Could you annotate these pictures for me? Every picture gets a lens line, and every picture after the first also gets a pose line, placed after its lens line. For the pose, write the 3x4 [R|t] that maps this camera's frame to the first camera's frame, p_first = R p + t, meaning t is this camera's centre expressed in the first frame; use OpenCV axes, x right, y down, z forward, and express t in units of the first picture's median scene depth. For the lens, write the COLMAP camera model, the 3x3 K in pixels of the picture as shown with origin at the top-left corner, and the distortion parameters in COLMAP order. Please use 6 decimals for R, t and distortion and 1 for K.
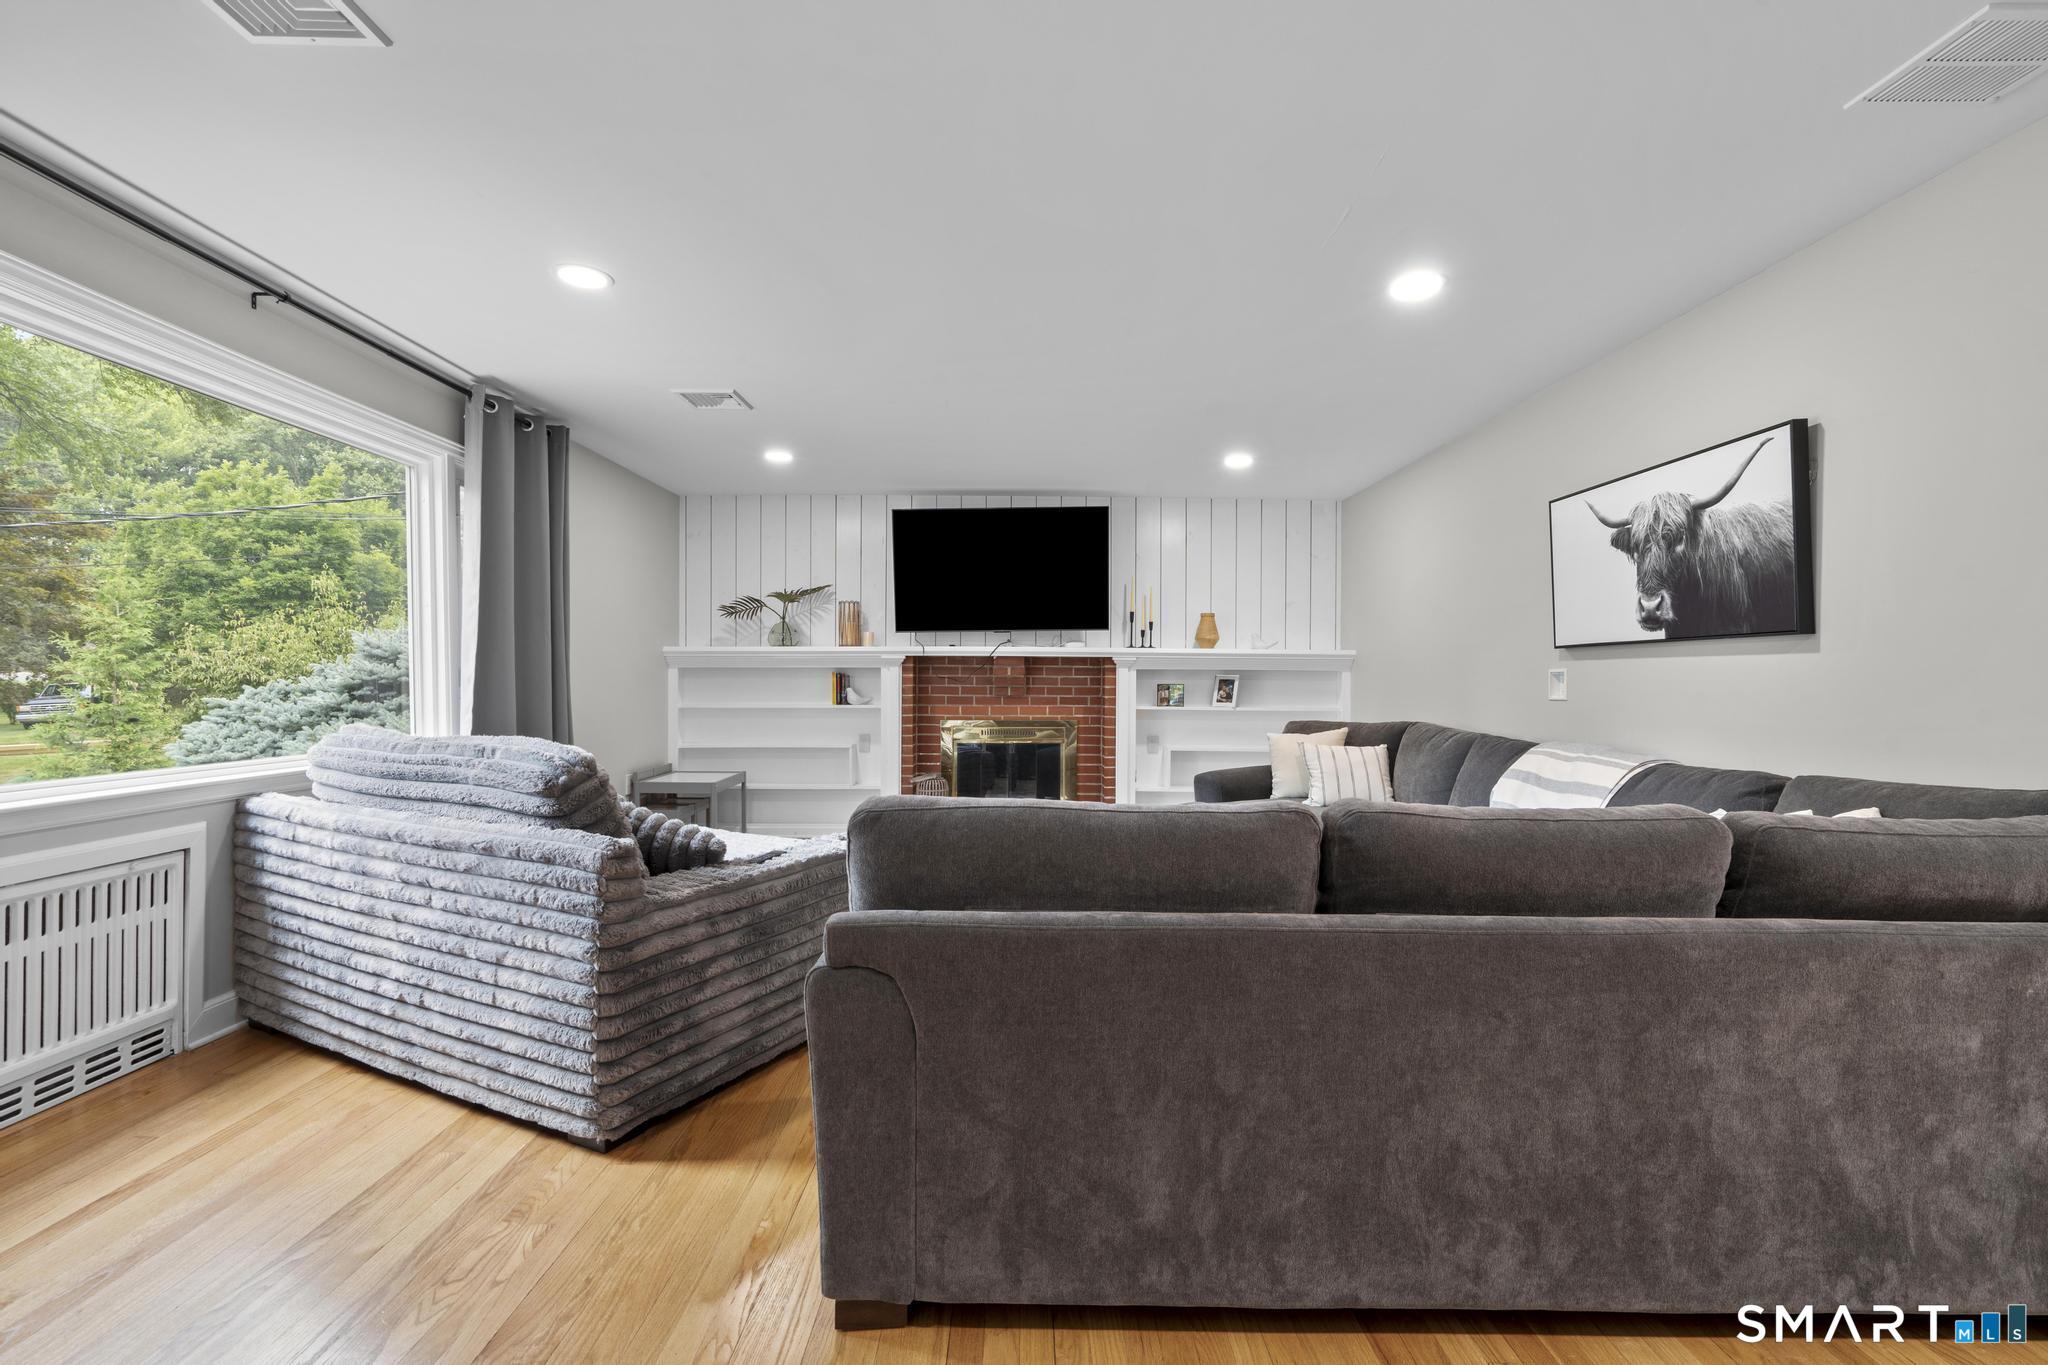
lens RADIAL K [[925.0, 0, 1026.3], [0, 925.0, 677.7], [0, 0, 1]] dist [-0.000494, -0.000106]
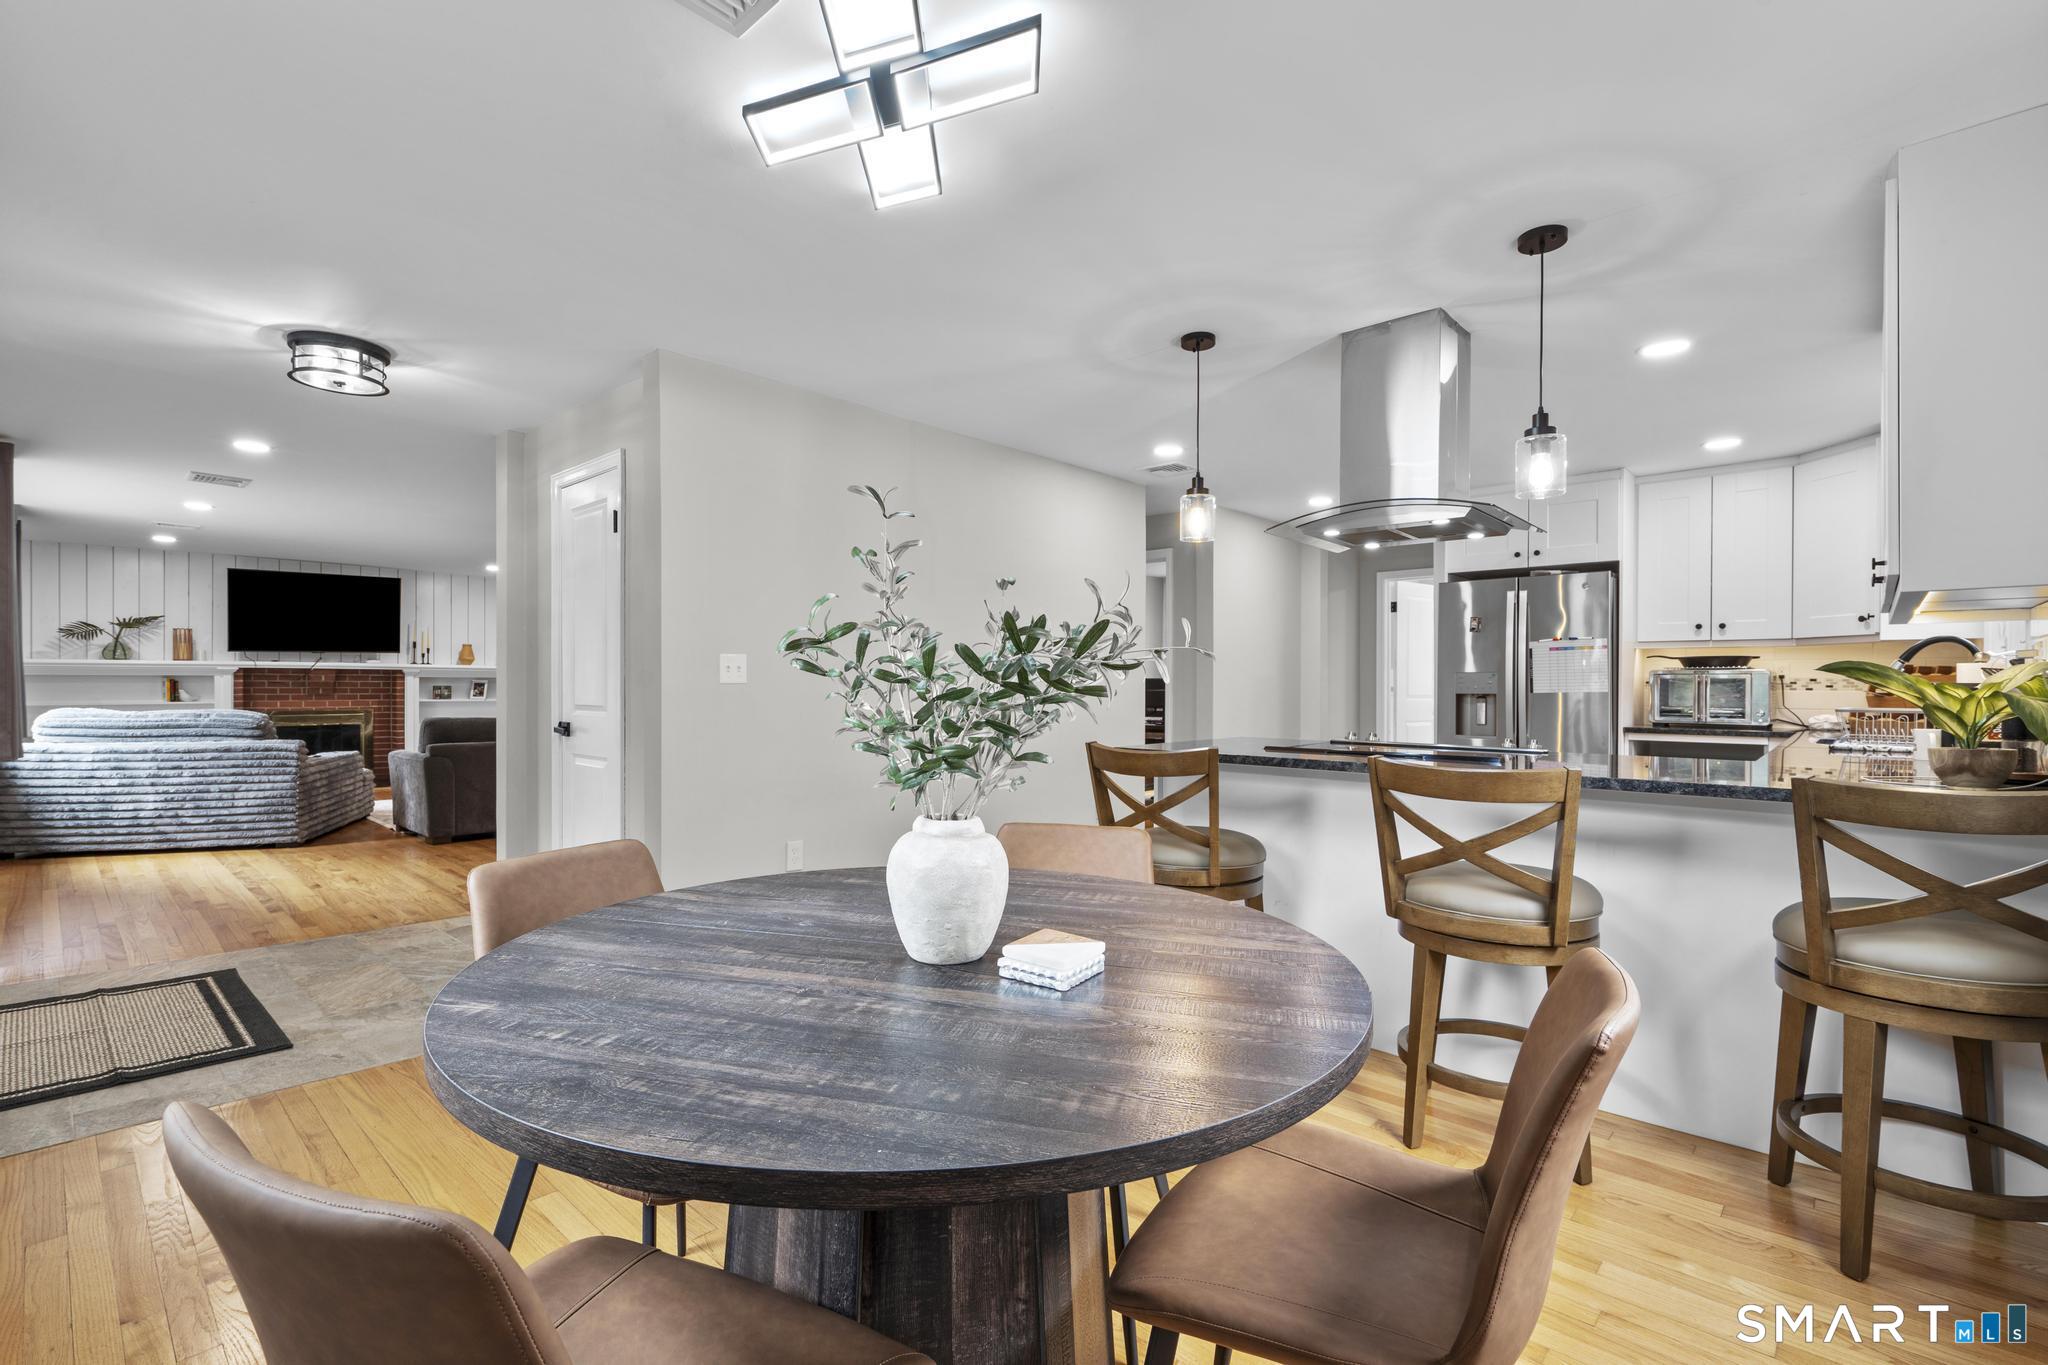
lens RADIAL K [[925.0, 0, 1039.0], [0, 925.0, 677.2], [0, 0, 1]] dist [-0.000494, -0.000106]
pose [[0.674988, 0.002100, 0.737826, -0.352307], [-0.002678, 0.999996, -0.000397, -0.011256], [-0.737824, -0.001708, 0.674991, -0.929187]]
